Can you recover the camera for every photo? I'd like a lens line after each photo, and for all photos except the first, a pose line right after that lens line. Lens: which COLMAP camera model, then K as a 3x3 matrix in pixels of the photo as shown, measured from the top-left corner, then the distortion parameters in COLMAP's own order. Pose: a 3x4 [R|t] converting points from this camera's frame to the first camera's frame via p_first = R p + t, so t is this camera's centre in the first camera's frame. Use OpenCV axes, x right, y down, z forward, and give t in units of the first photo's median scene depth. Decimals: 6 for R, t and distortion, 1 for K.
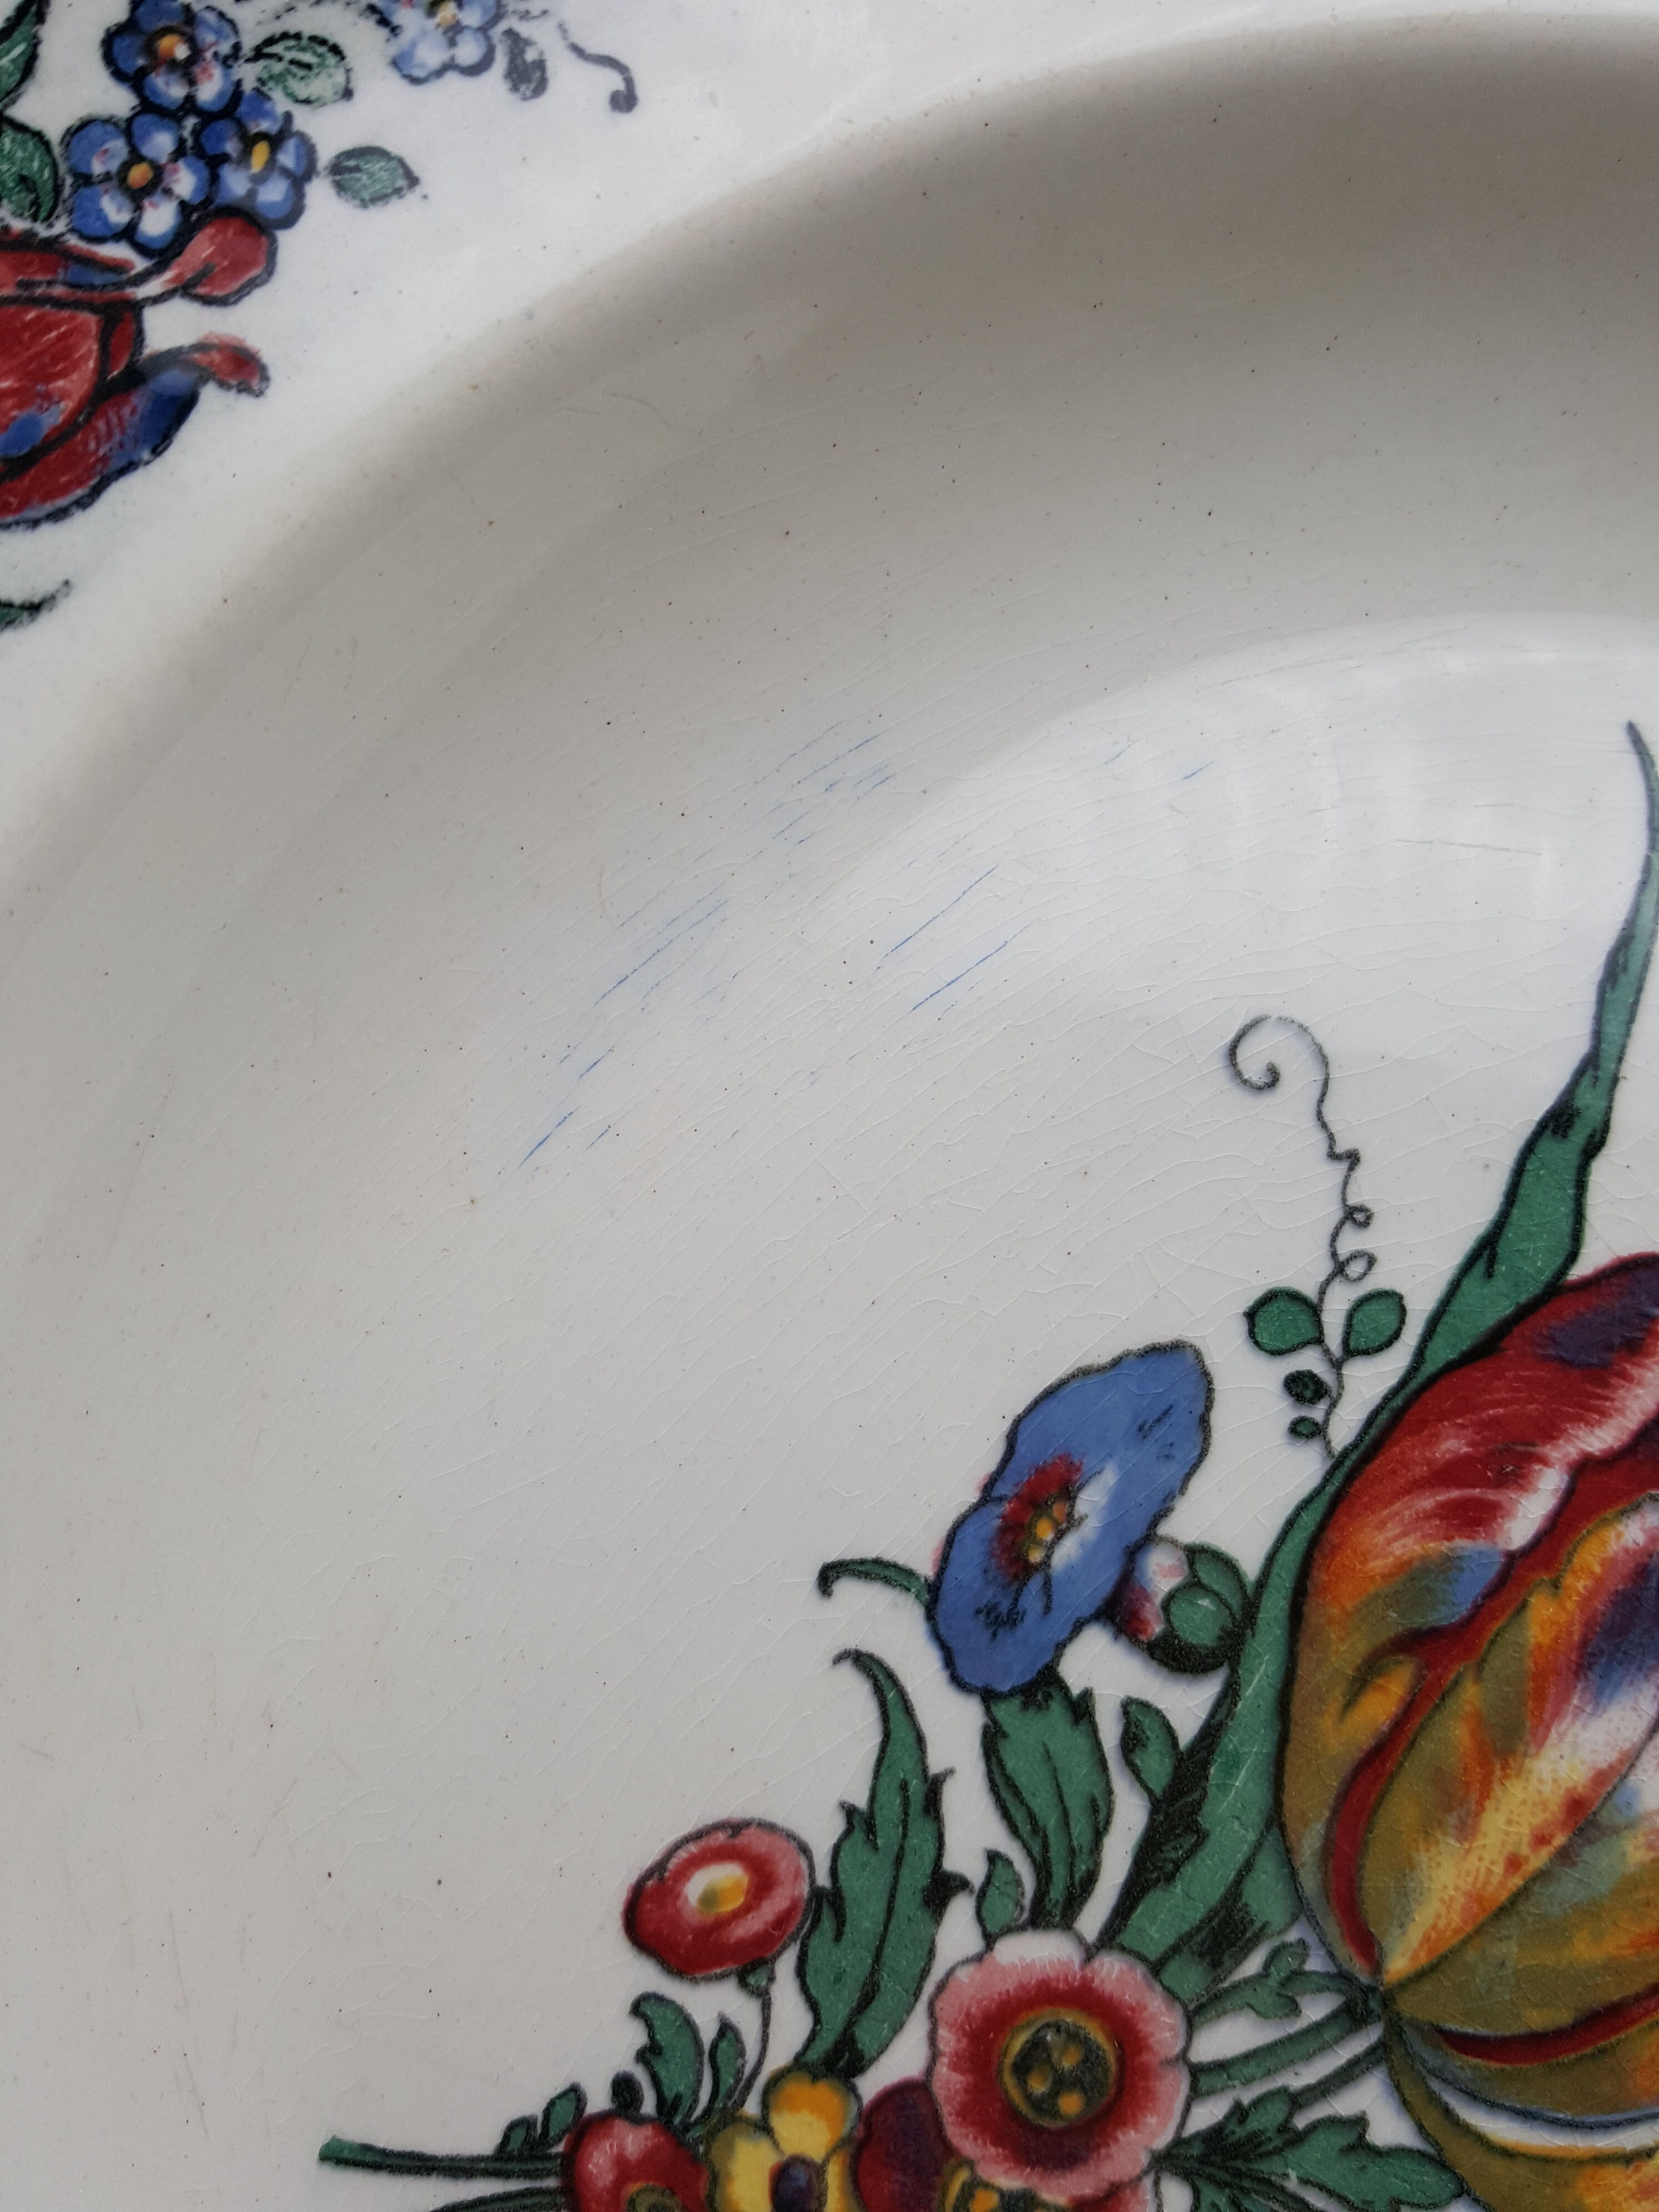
lens RADIAL K [[1796.3, 0, 817.0], [0, 1796.3, 1103.2], [0, 0, 1]] dist [0.058607, -0.101283]
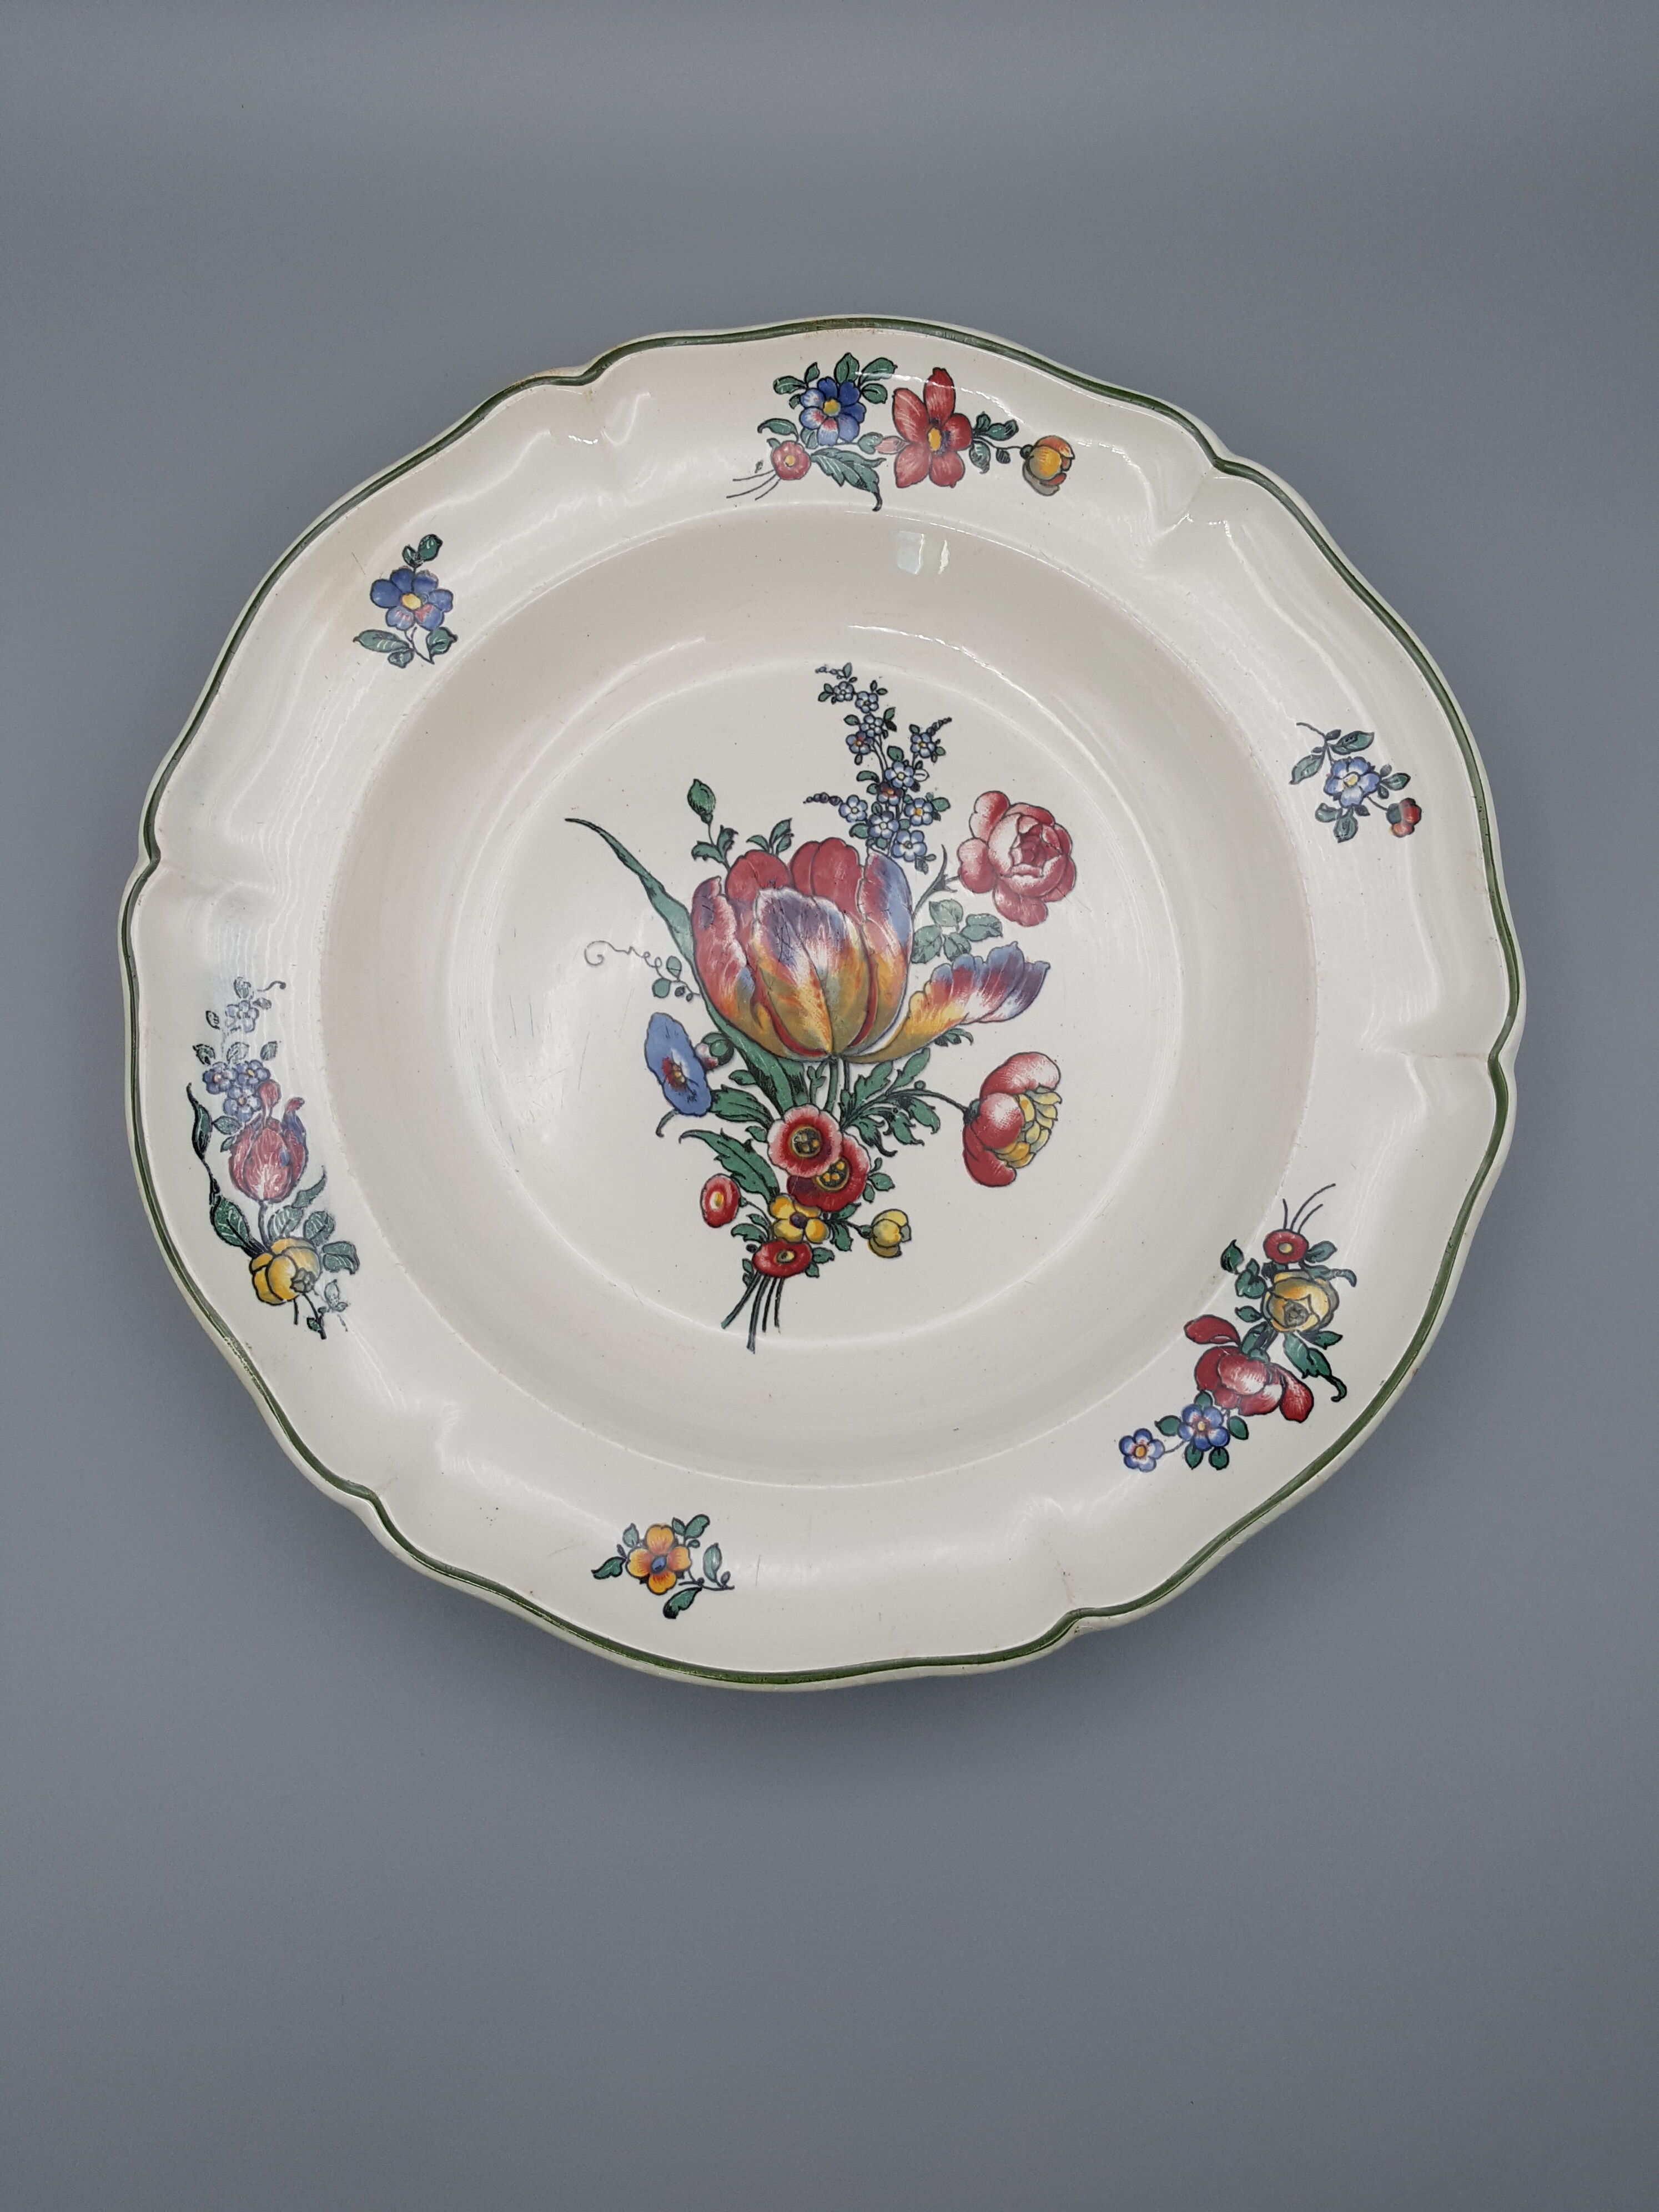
lens RADIAL K [[1796.3, 0, 829.9], [0, 1796.3, 1085.8], [0, 0, 1]] dist [0.058607, -0.101283]
pose [[0.481234, -0.871957, 0.090027, -0.079131], [0.875918, 0.482347, -0.010394, 0.636555], [-0.034361, 0.083858, 0.995885, -2.957129]]
